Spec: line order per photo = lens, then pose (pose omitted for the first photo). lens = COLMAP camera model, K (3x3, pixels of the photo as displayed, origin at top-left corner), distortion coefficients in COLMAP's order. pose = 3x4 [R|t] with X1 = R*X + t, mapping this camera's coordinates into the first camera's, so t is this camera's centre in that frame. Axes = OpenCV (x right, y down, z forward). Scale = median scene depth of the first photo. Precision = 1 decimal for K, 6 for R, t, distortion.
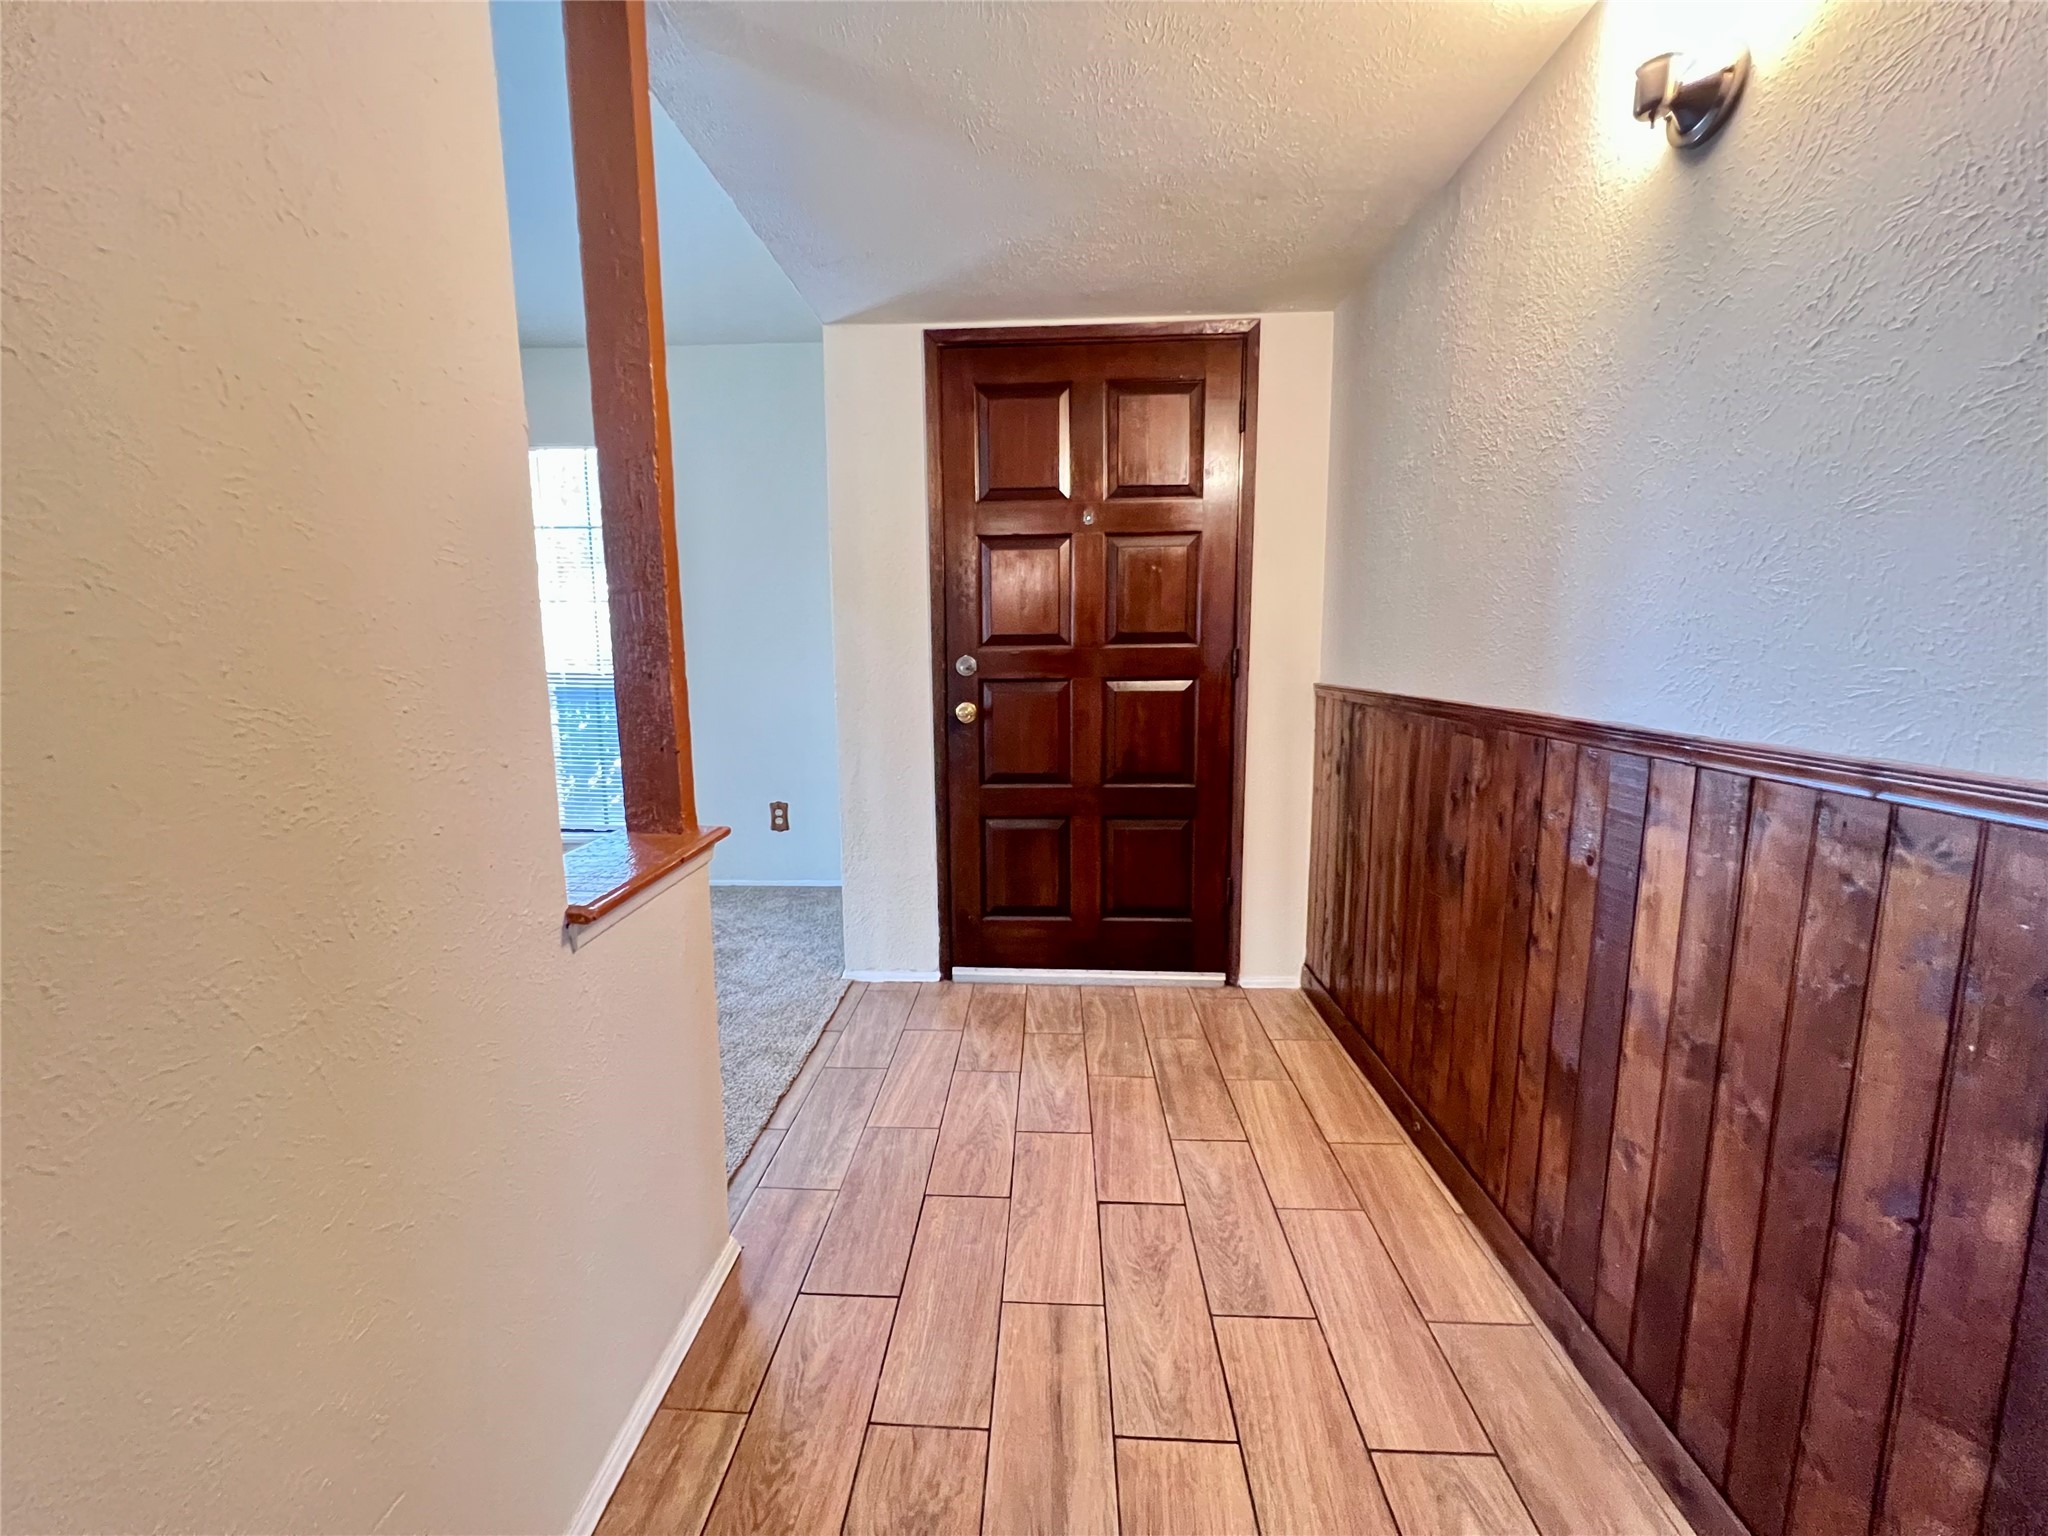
lens RADIAL K [[821.5, 0, 1014.3], [0, 821.5, 764.1], [0, 0, 1]] dist [-0.002892, 0.001183]
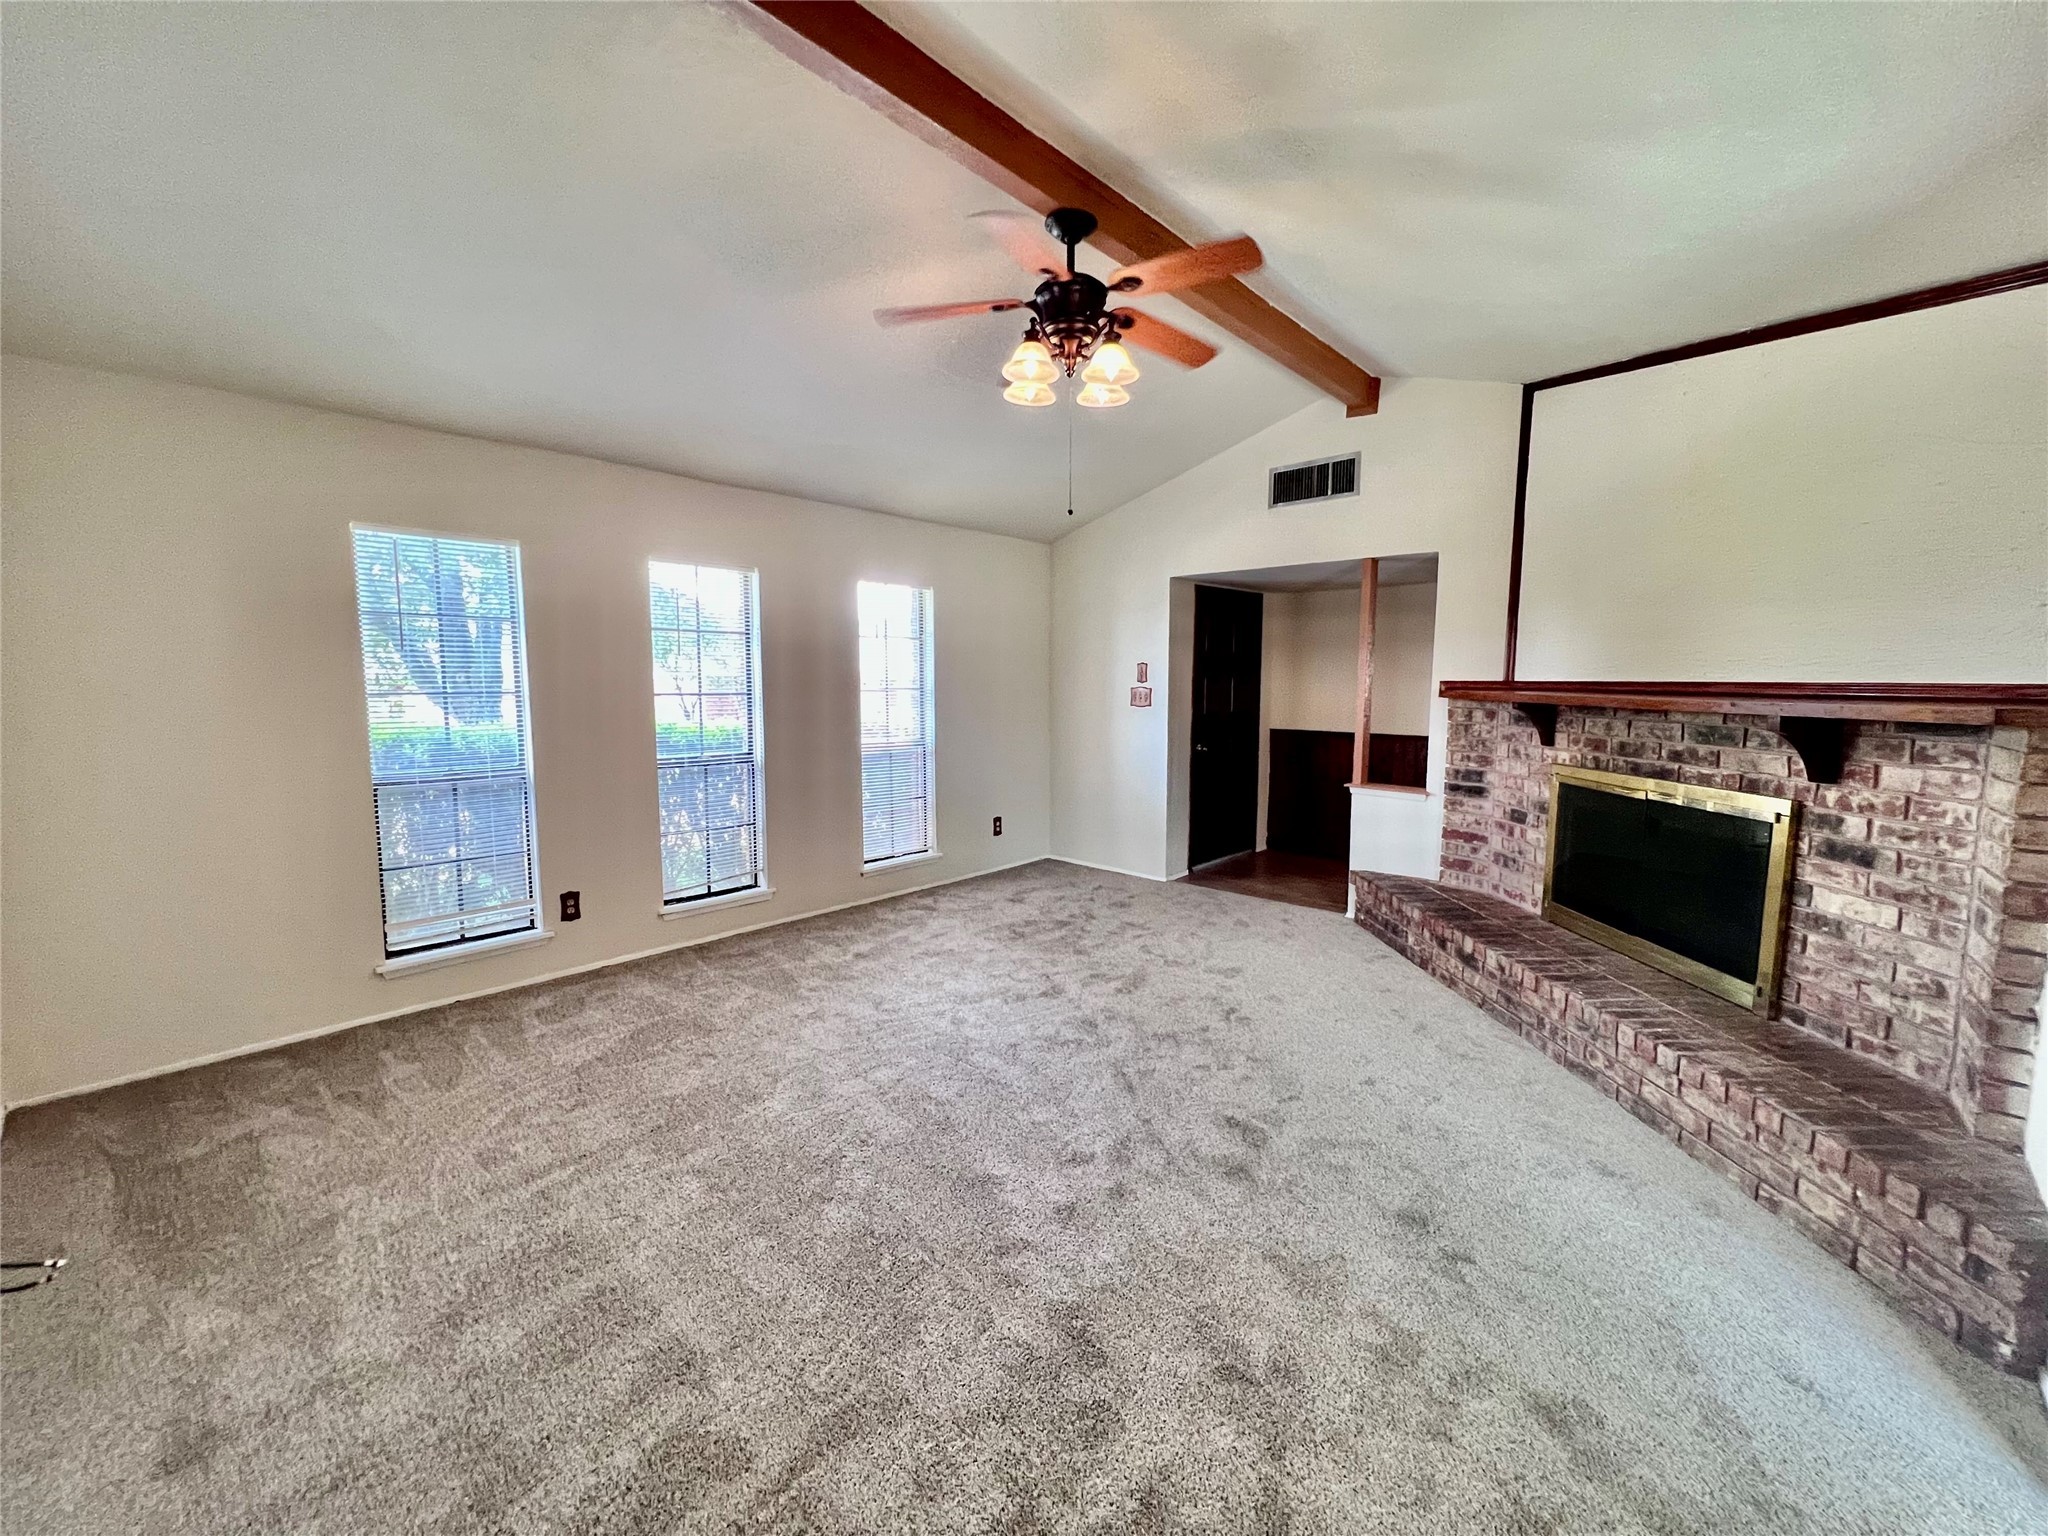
lens RADIAL K [[821.5, 0, 1013.0], [0, 821.5, 761.3], [0, 0, 1]] dist [-0.002892, 0.001183]
pose [[0.644078, -0.071958, 0.761568, -1.980621], [0.106708, 0.994283, 0.003701, -0.084292], [-0.757480, 0.078882, 0.648075, -0.058423]]
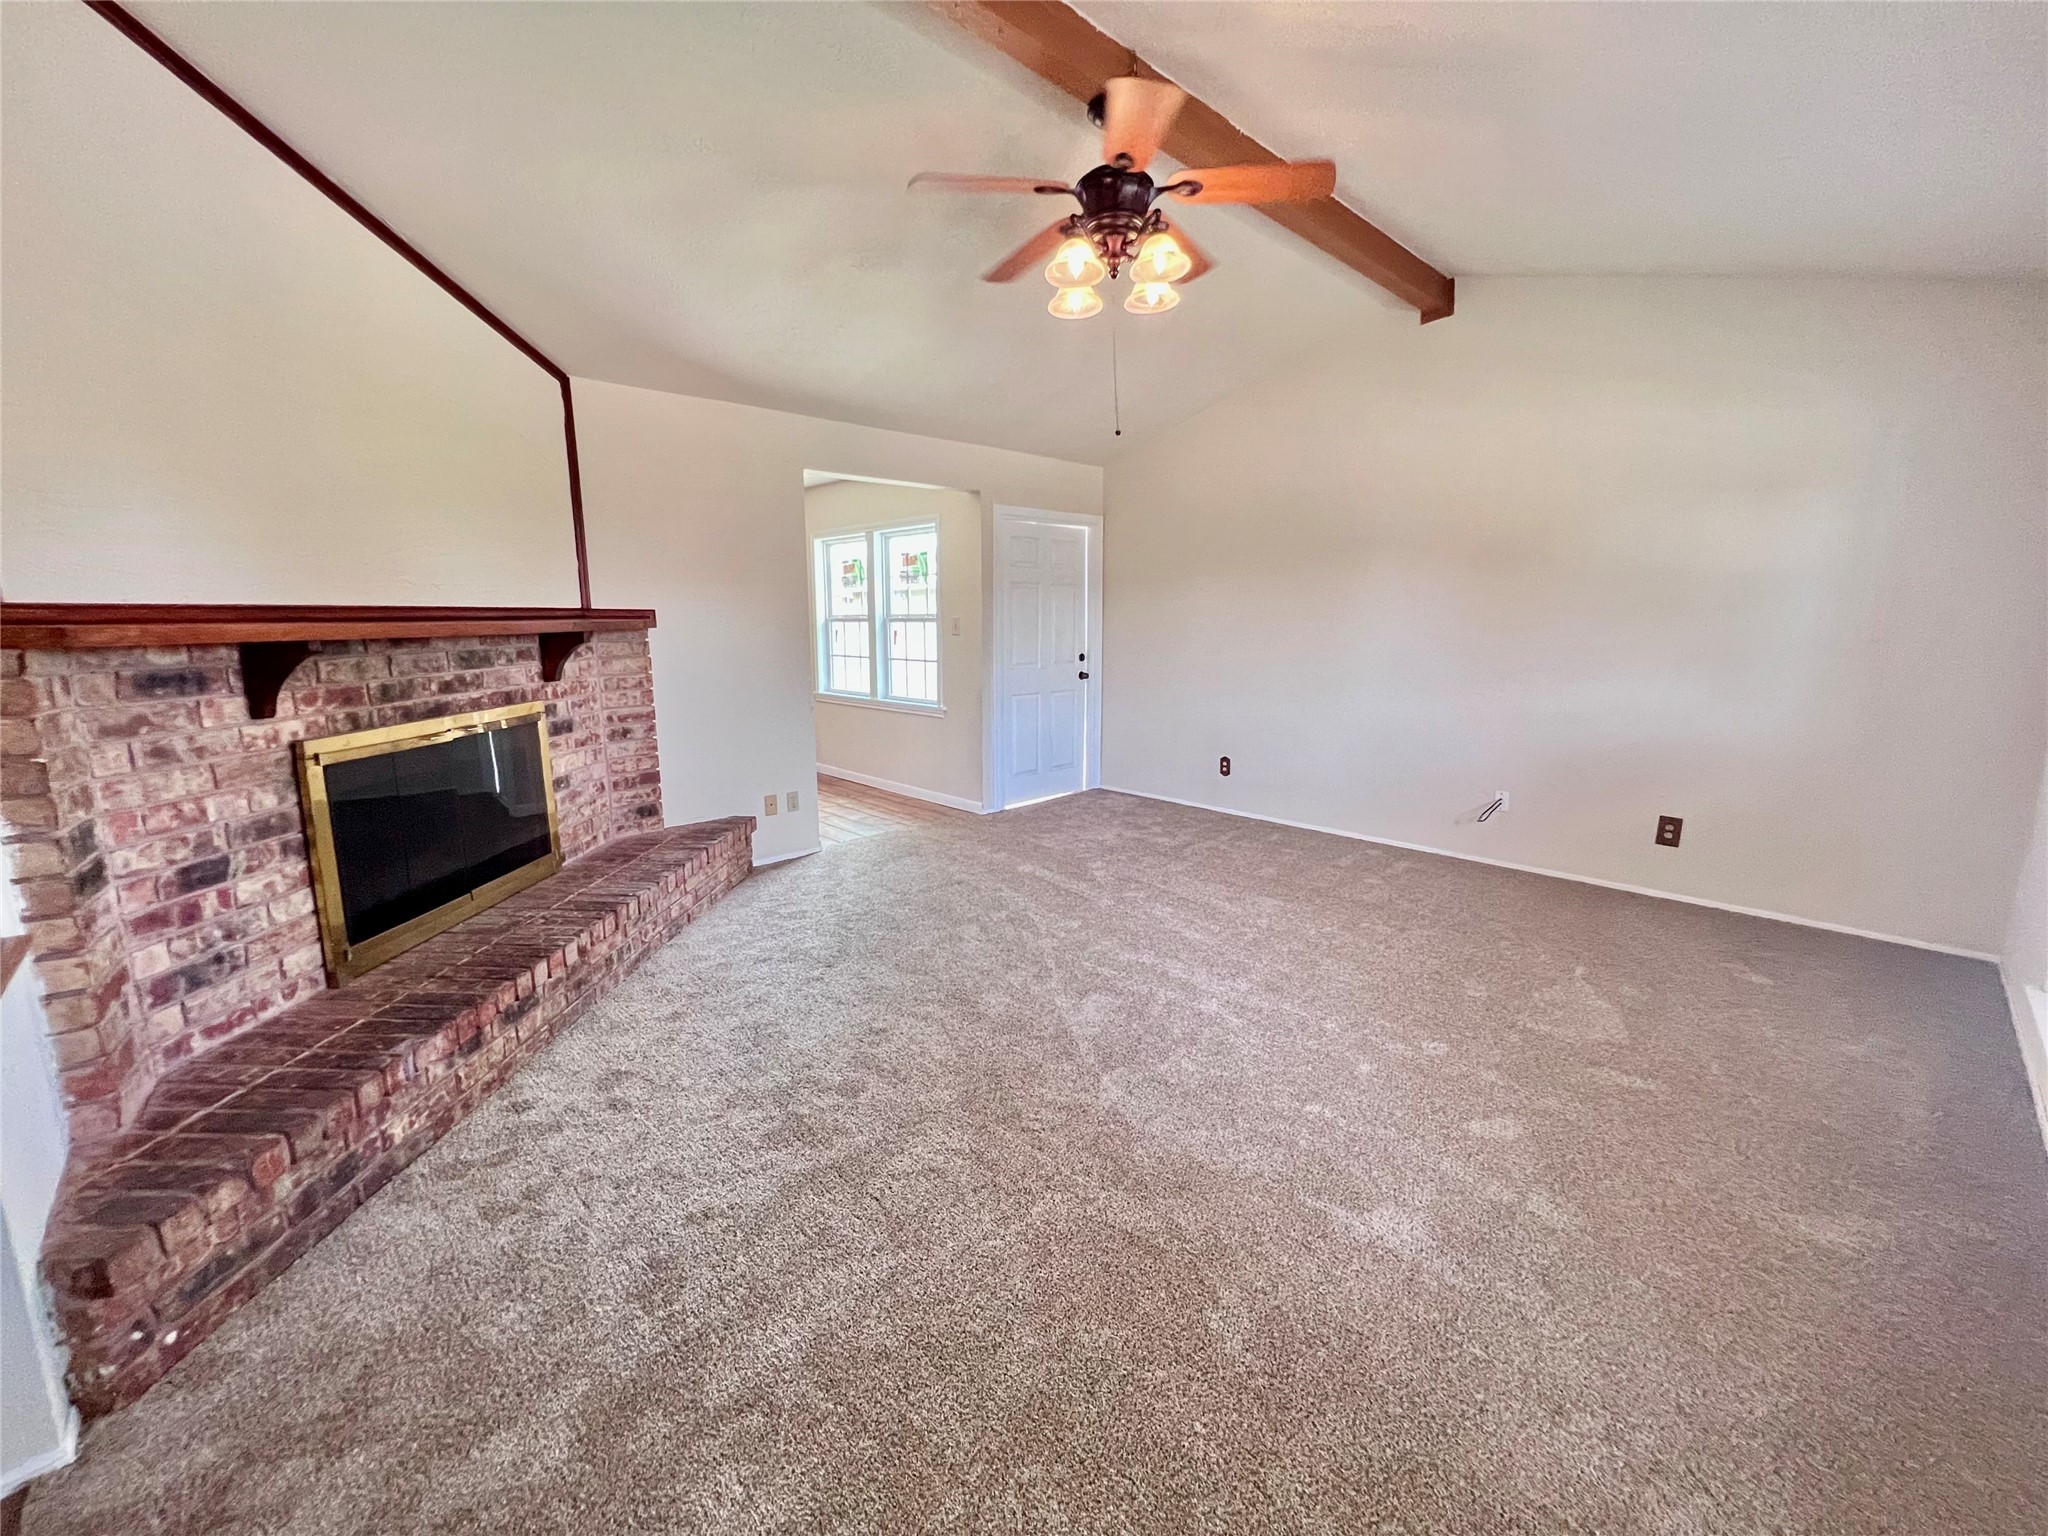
lens RADIAL K [[821.5, 0, 1022.7], [0, 821.5, 760.8], [0, 0, 1]] dist [-0.002892, 0.001183]
pose [[-0.681139, 0.137575, -0.719113, -0.345122], [-0.098569, 0.956015, 0.276260, -0.252749], [0.725489, 0.259054, -0.637618, 1.146380]]
